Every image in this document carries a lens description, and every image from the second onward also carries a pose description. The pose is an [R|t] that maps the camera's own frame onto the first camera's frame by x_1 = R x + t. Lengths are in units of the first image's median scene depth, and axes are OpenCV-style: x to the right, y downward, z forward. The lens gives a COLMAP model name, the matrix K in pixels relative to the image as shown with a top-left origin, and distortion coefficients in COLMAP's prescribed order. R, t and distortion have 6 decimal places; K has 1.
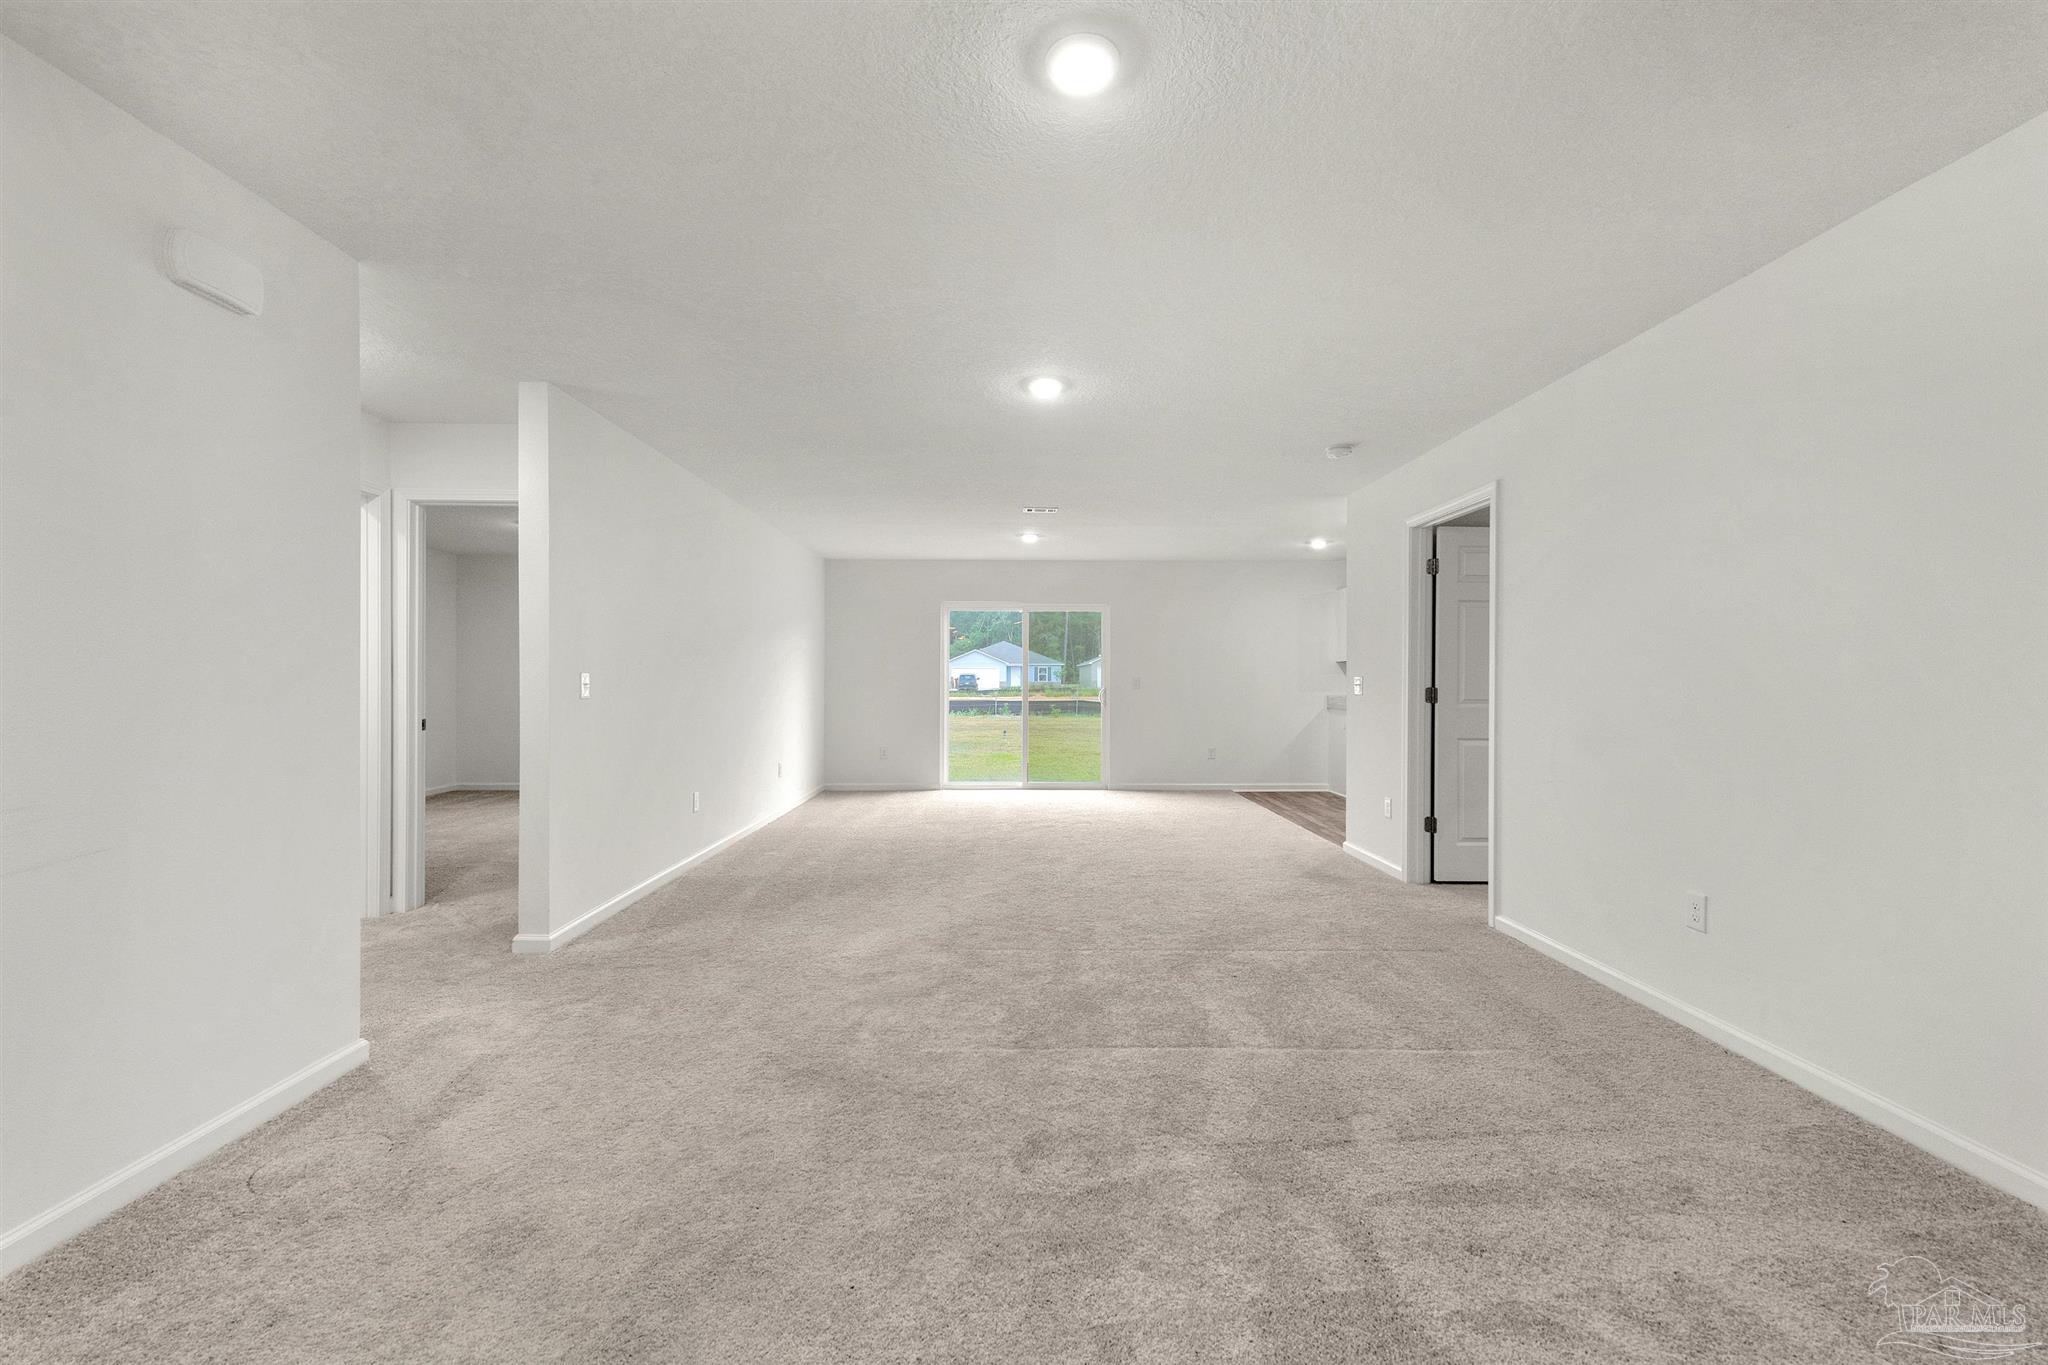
lens RADIAL K [[860.1, 0, 1017.6], [0, 860.1, 686.4], [0, 0, 1]] dist [0.007817, -0.003084]
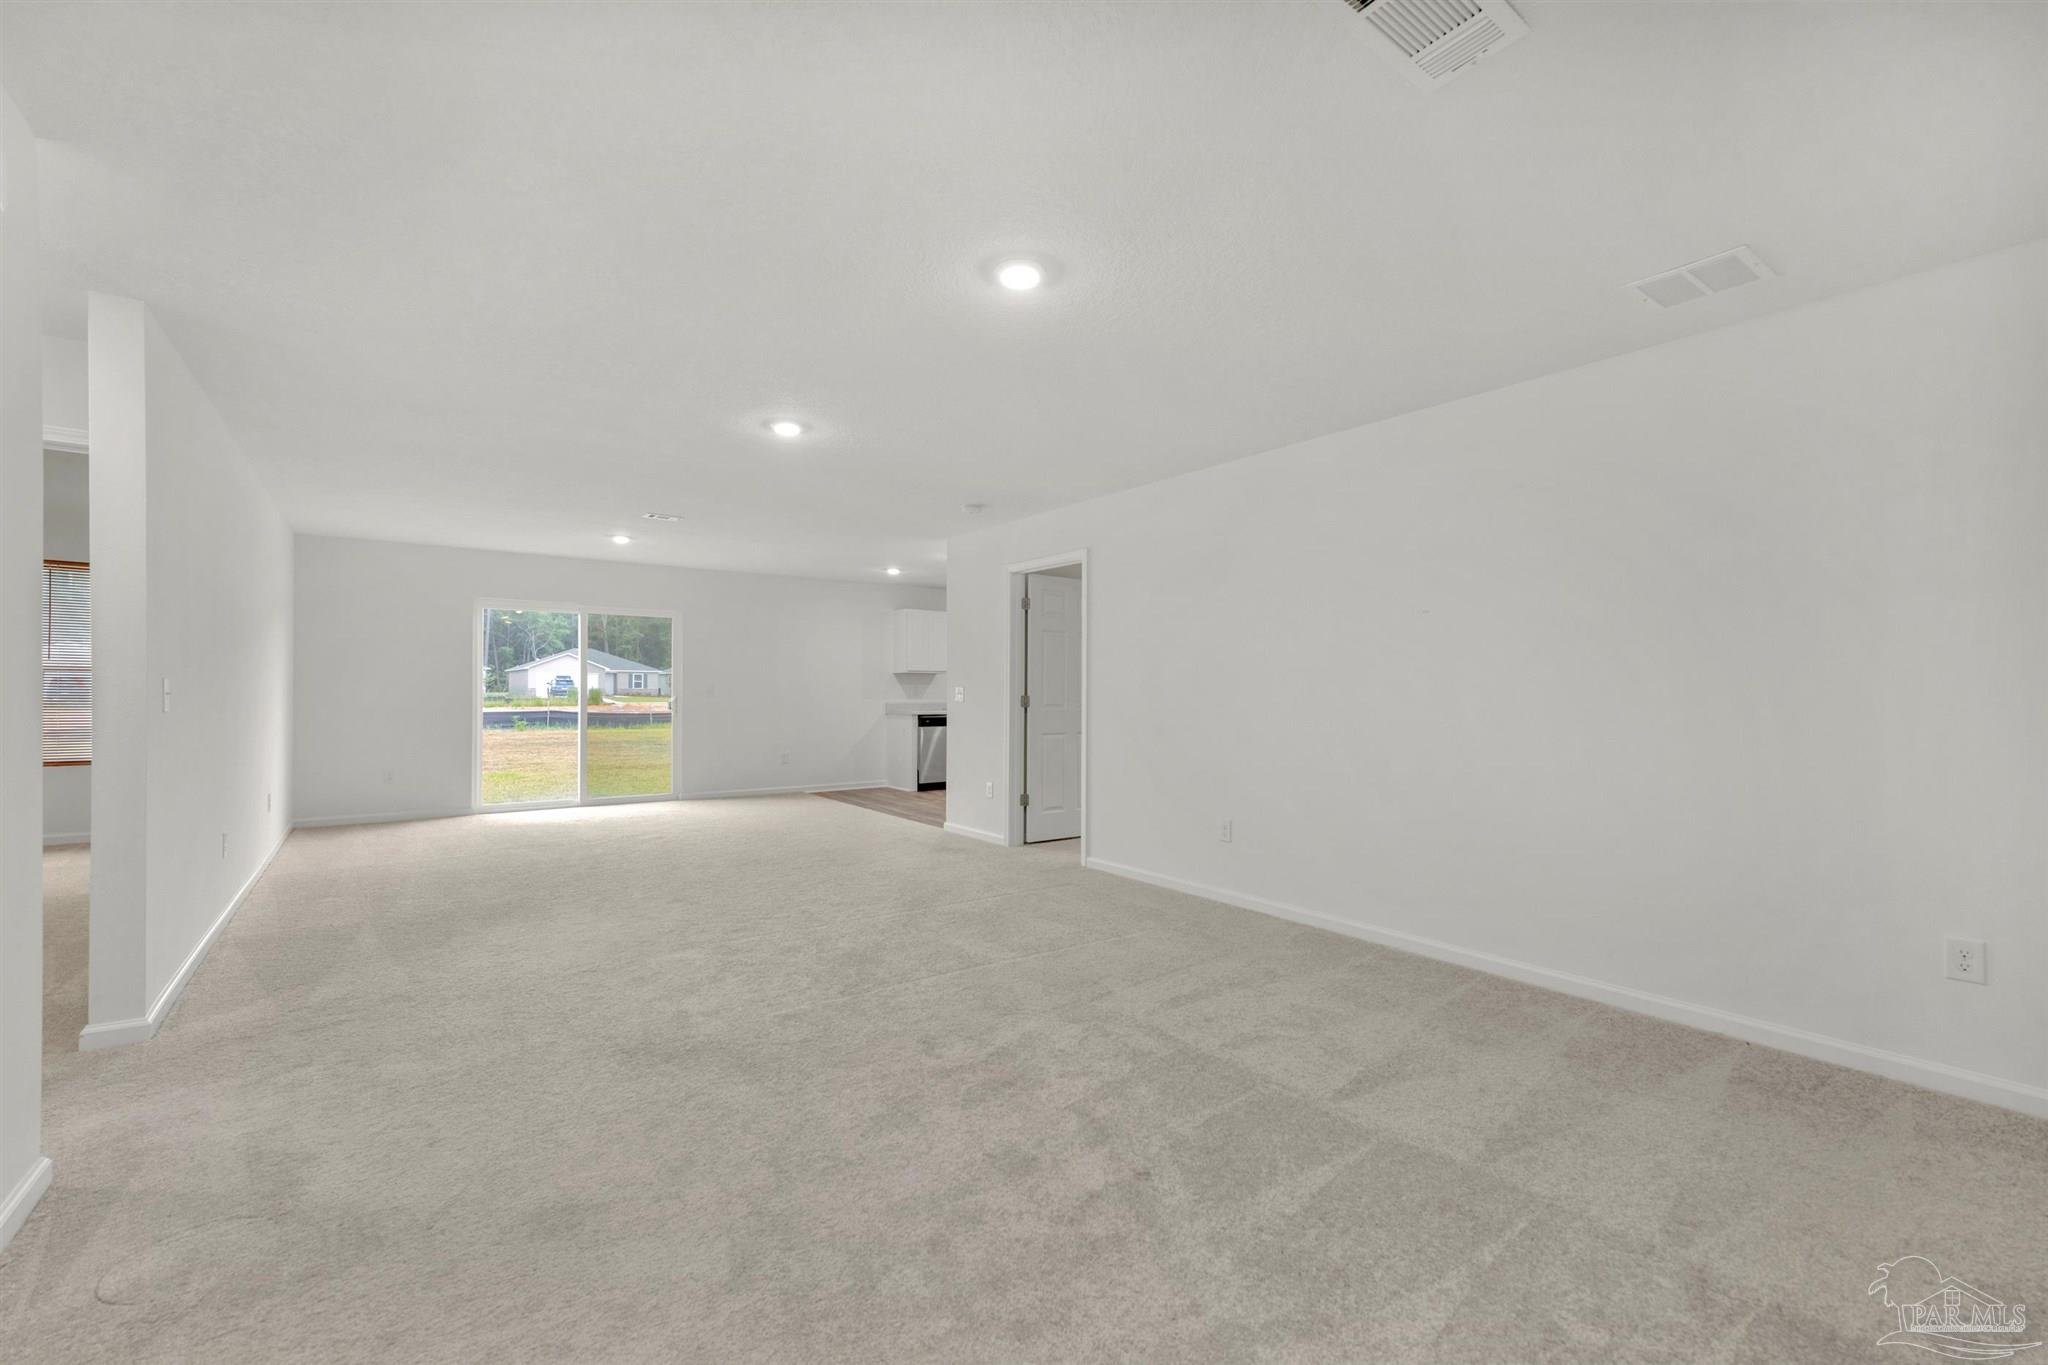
lens RADIAL K [[860.1, 0, 1036.4], [0, 860.1, 681.9], [0, 0, 1]] dist [0.007817, -0.003084]
pose [[0.813388, 0.007791, 0.581669, -0.348468], [0.001057, 0.999889, -0.014871, 0.000540], [-0.581720, 0.012710, 0.813289, -0.096546]]
